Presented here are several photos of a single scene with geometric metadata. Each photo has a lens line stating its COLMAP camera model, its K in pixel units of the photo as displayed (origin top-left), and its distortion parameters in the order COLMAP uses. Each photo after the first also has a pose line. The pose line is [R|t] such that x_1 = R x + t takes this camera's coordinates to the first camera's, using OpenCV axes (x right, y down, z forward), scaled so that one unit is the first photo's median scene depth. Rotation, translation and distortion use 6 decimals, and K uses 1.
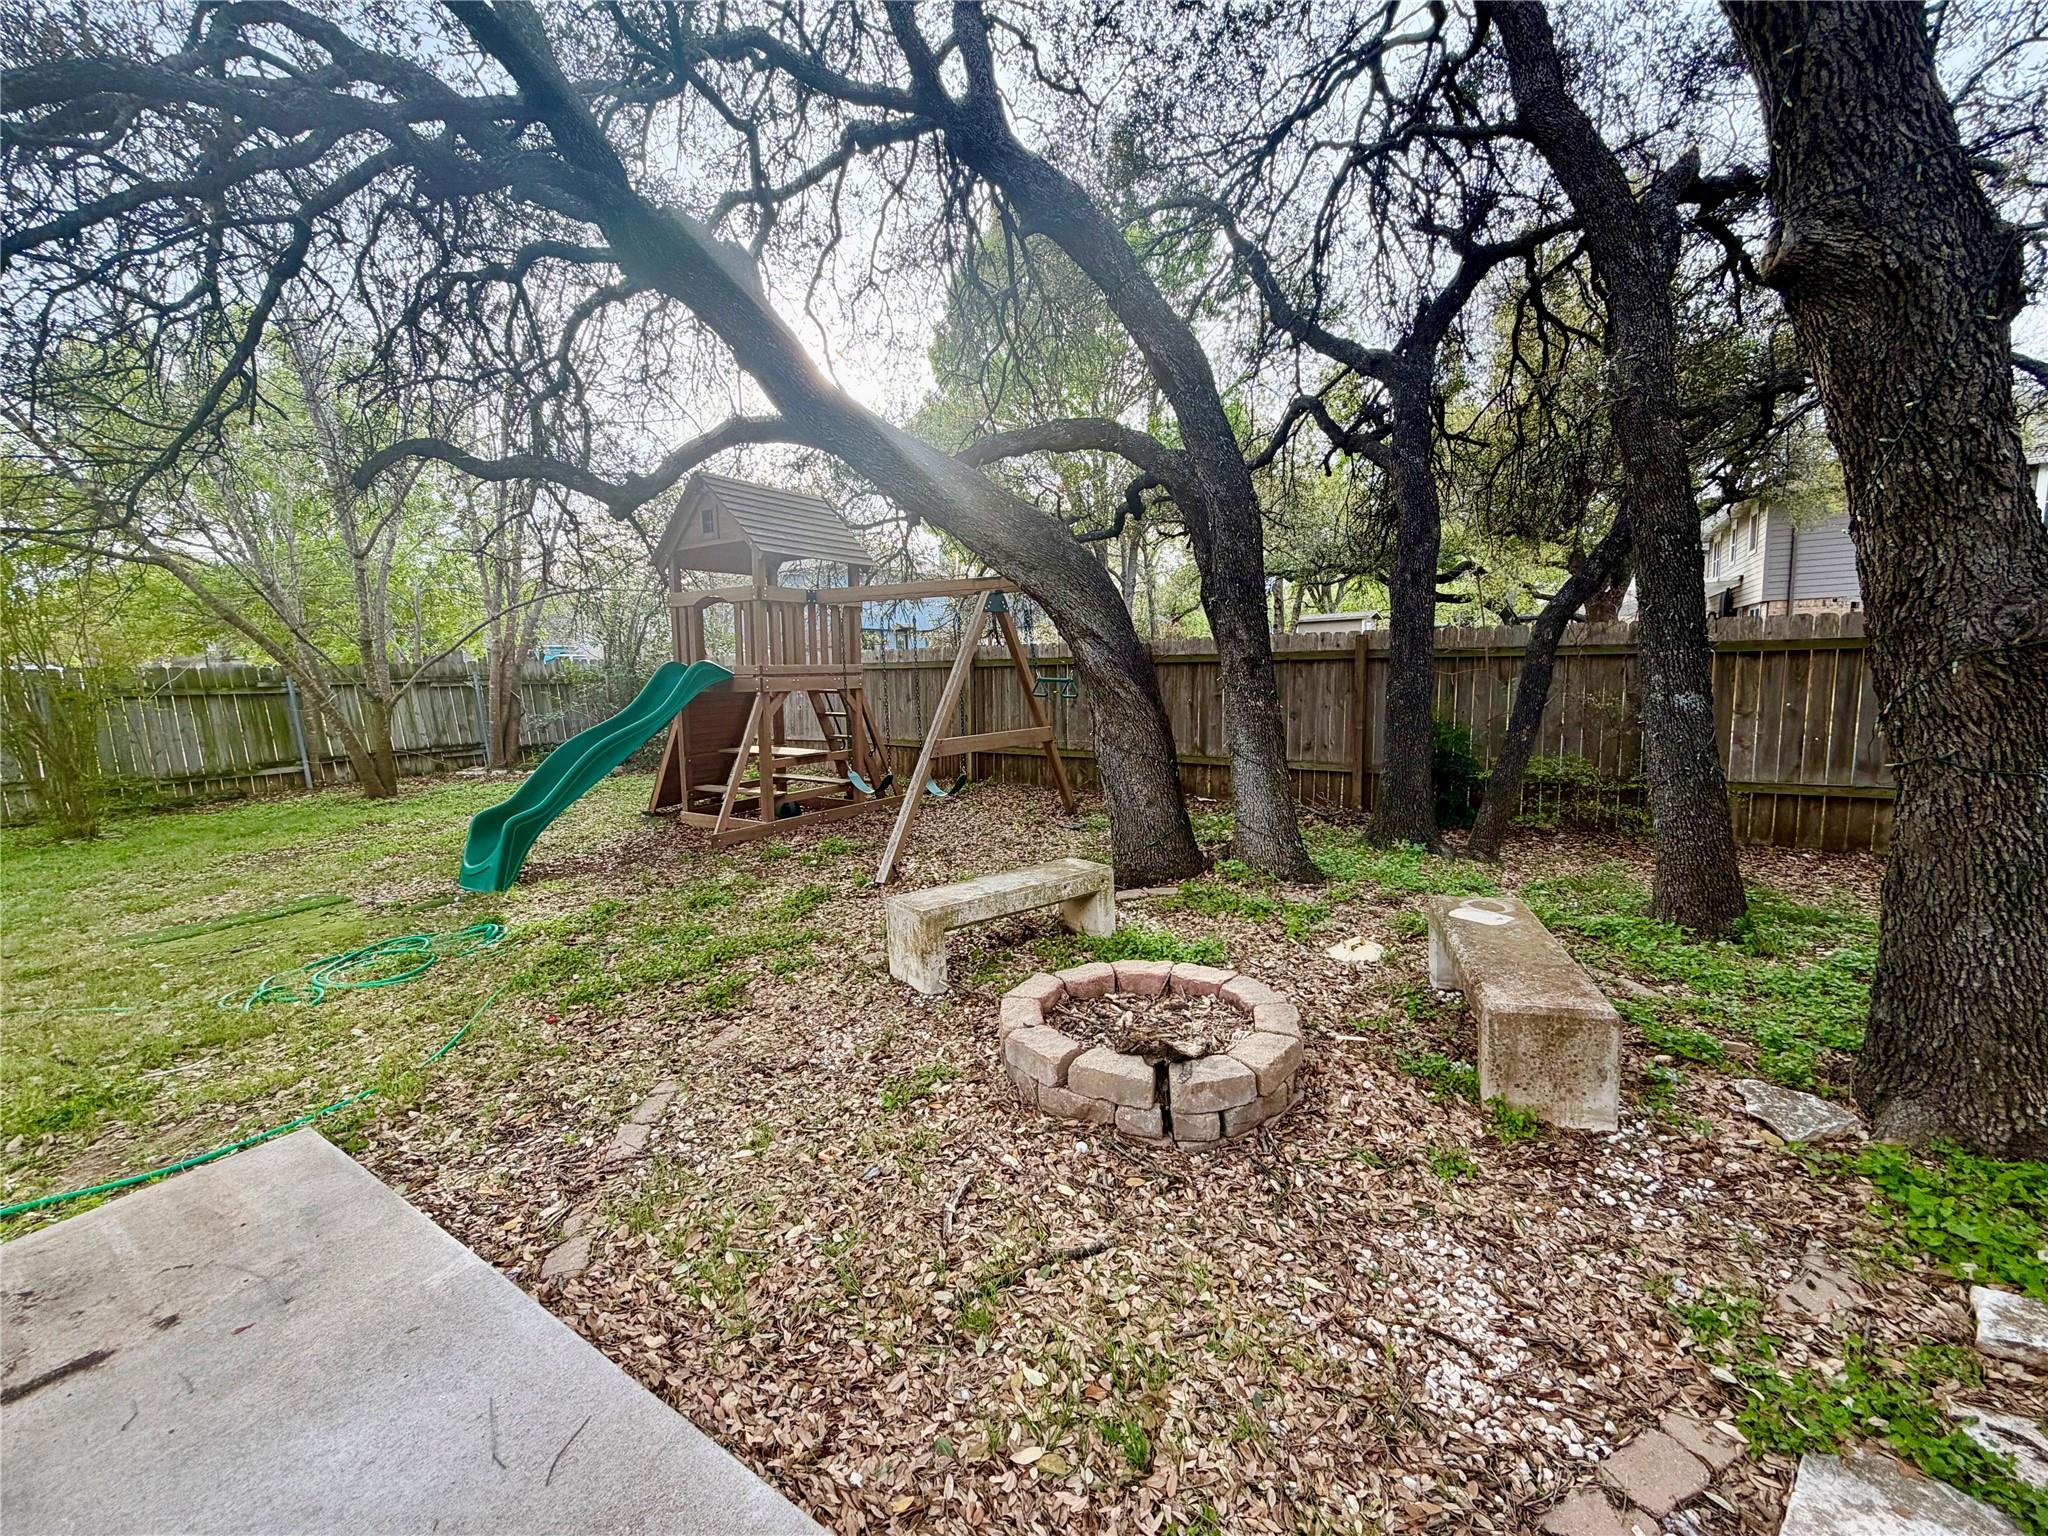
lens RADIAL K [[818.3, 0, 1014.3], [0, 818.3, 760.6], [0, 0, 1]] dist [0.001555, 0.000006]
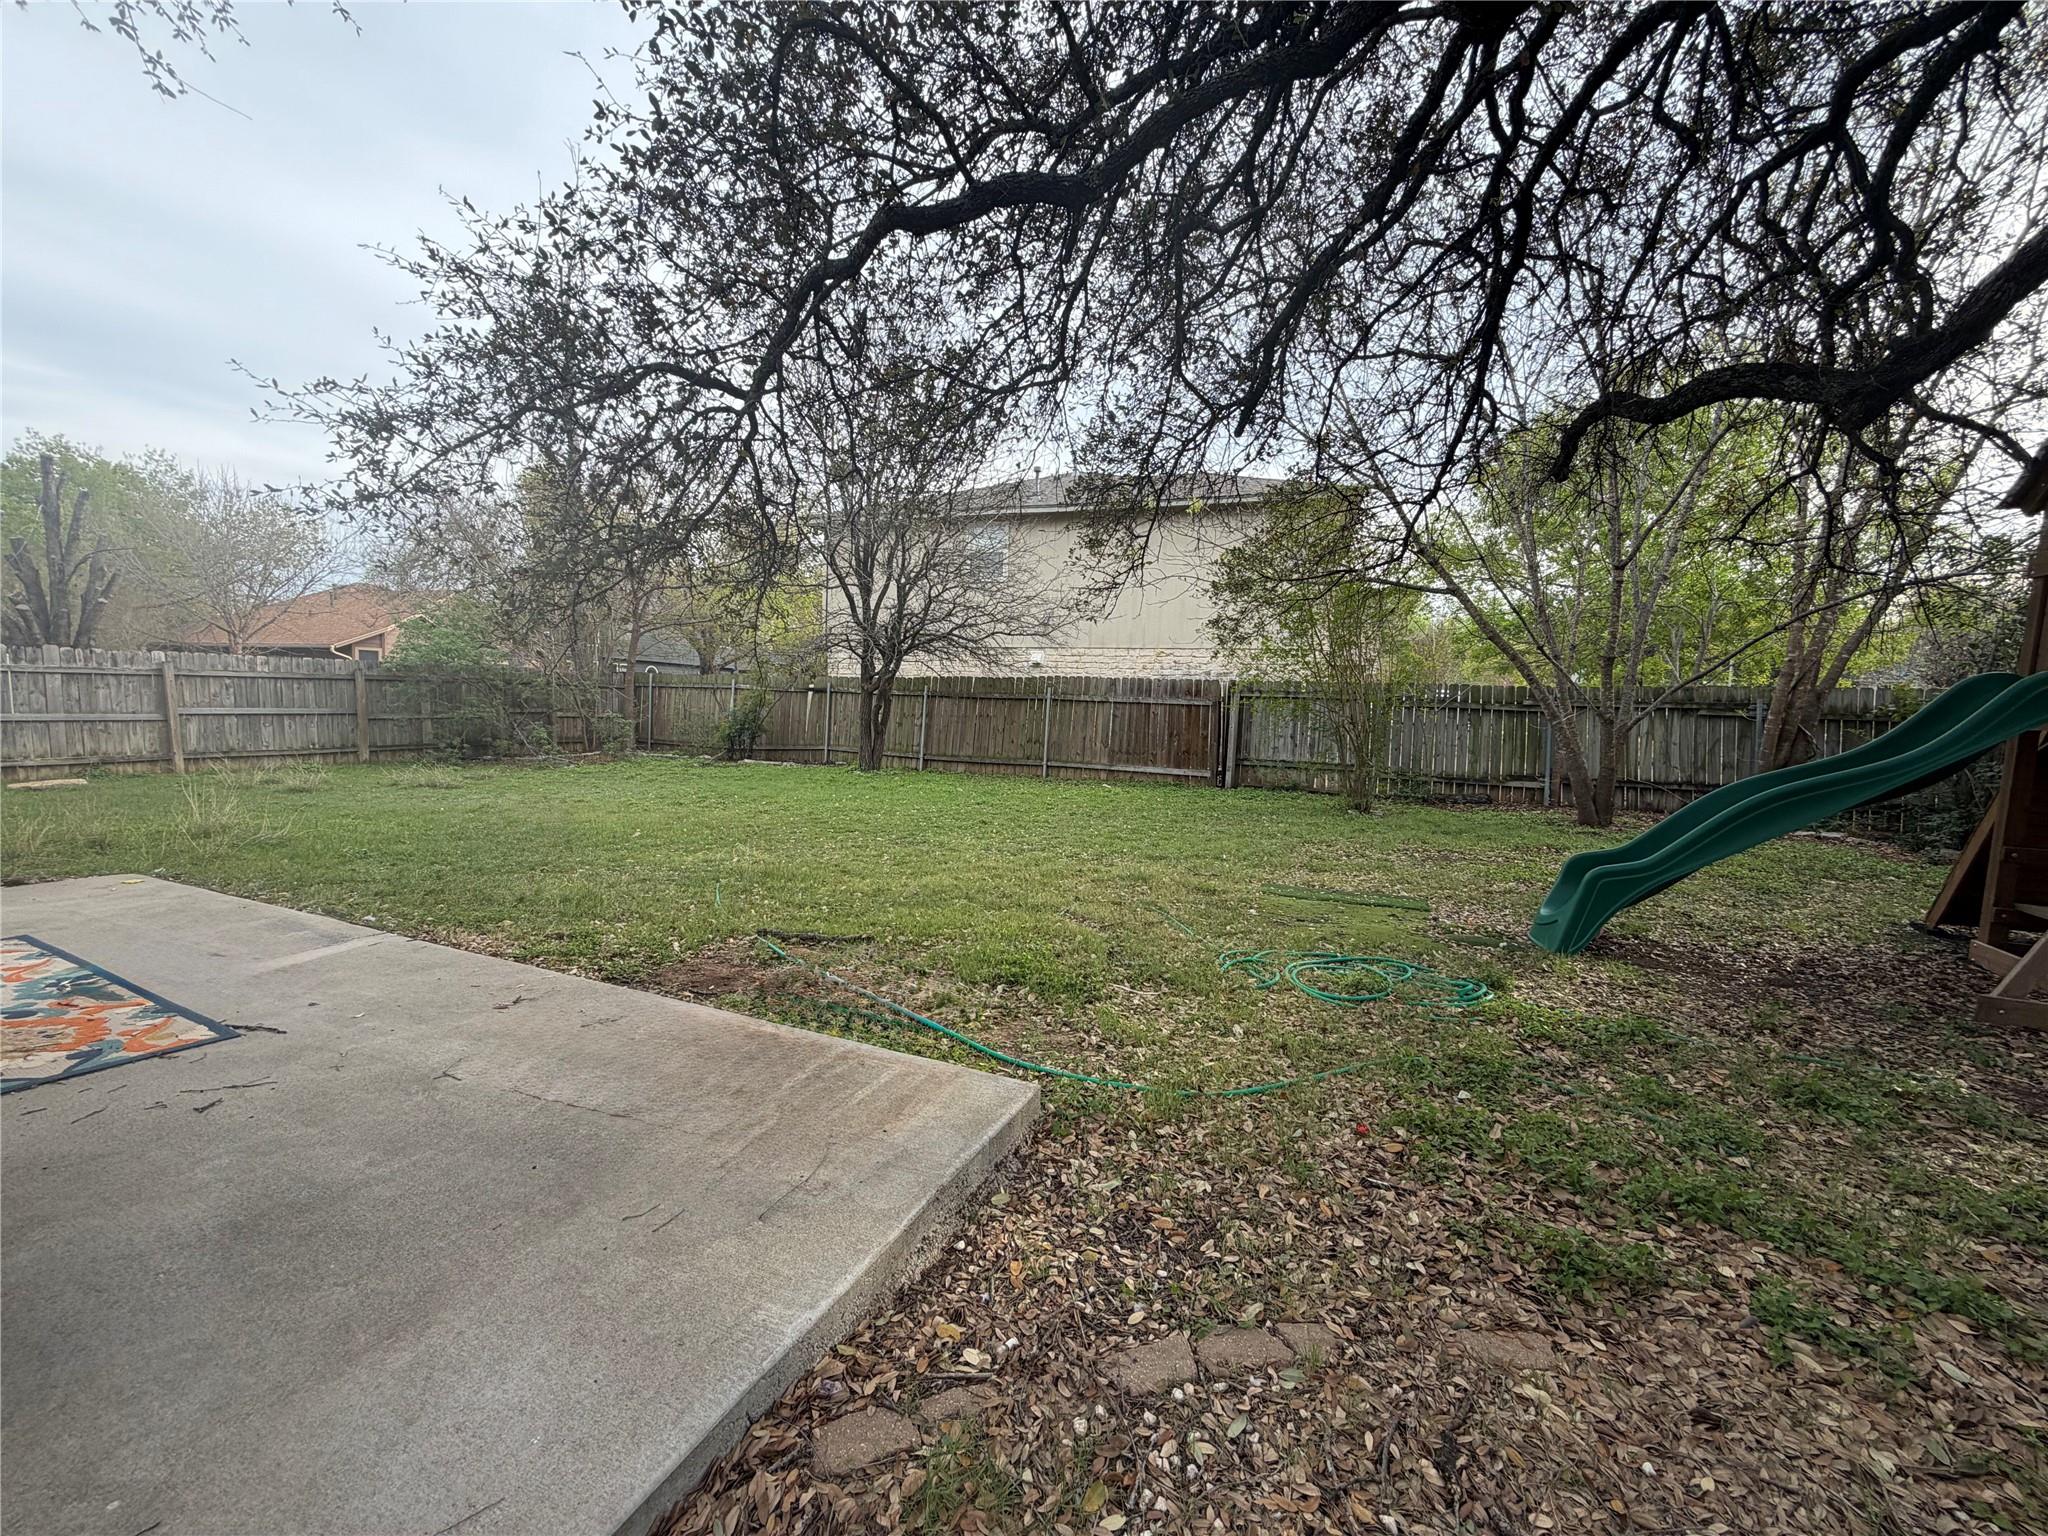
lens RADIAL K [[818.3, 0, 1024.5], [0, 818.3, 765.4], [0, 0, 1]] dist [0.001555, 0.000006]
pose [[0.170233, 0.110774, -0.979158, 0.071793], [-0.151337, 0.984812, 0.085103, -0.017993], [0.973713, 0.133696, 0.184412, 0.806503]]
